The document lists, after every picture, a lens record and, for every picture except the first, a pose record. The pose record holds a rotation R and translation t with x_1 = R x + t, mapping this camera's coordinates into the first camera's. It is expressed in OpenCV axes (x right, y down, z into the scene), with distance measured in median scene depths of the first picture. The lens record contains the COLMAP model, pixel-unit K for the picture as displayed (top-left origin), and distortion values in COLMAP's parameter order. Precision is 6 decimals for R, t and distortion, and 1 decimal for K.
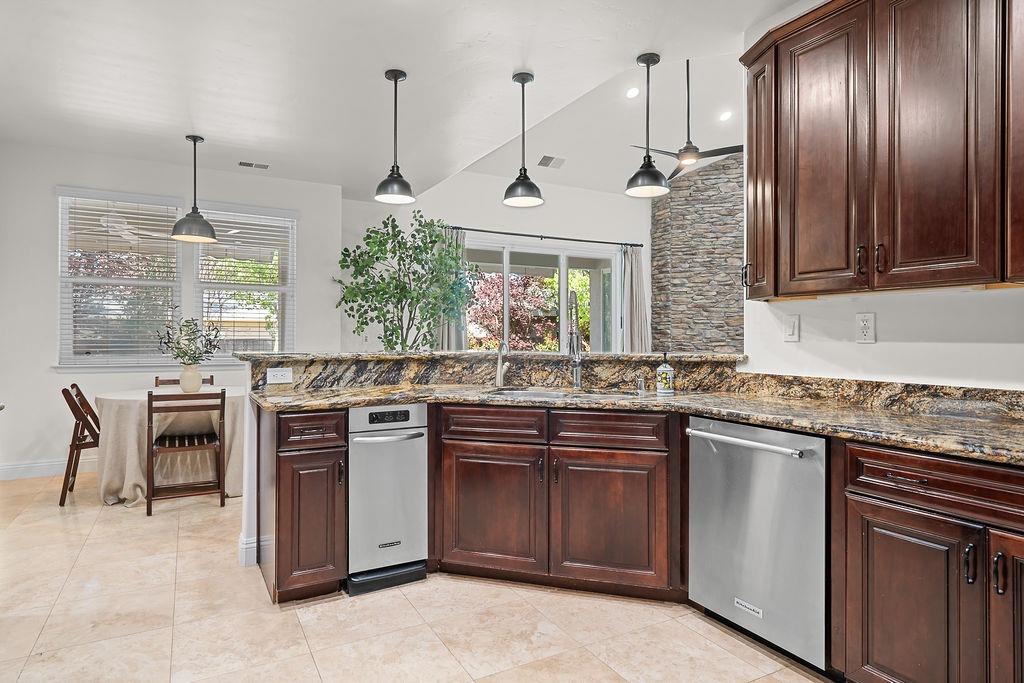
lens RADIAL K [[593.2, 0, 512.4], [0, 593.2, 336.3], [0, 0, 1]] dist [0.006697, -0.000776]
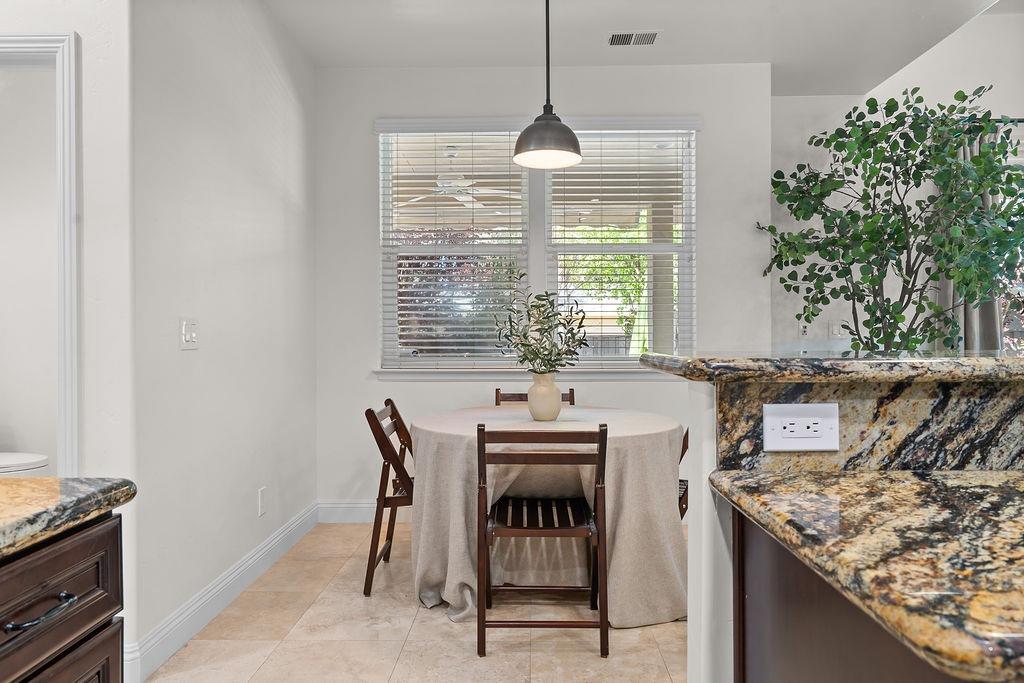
lens RADIAL K [[677.4, 0, 511.9], [0, 677.4, 339.5], [0, 0, 1]] dist [0.005531, 0.001795]
pose [[0.862158, -0.004492, -0.506620, -0.257887], [0.008538, 0.999948, 0.005664, 0.011590], [0.506568, -0.009209, 0.862151, 0.457835]]
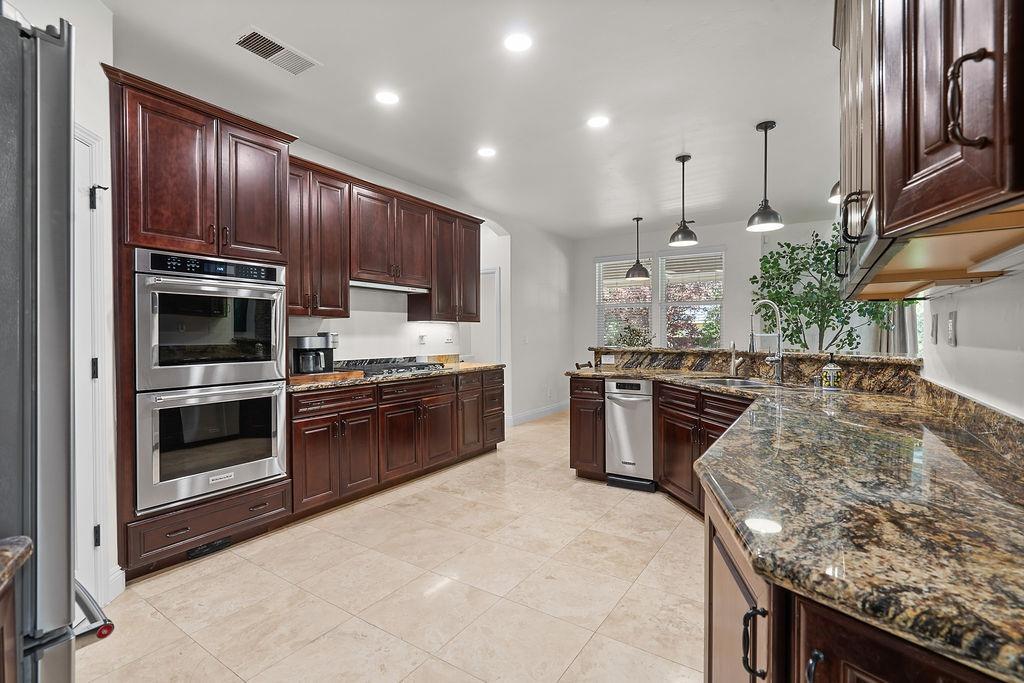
lens RADIAL K [[470.9, 0, 506.5], [0, 470.9, 339.5], [0, 0, 1]] dist [-0.002132, 0.000625]
pose [[0.458869, 0.004293, -0.888494, 0.542785], [0.005098, 0.999959, 0.007465, -0.004372], [0.888489, -0.007955, 0.458828, 0.065385]]
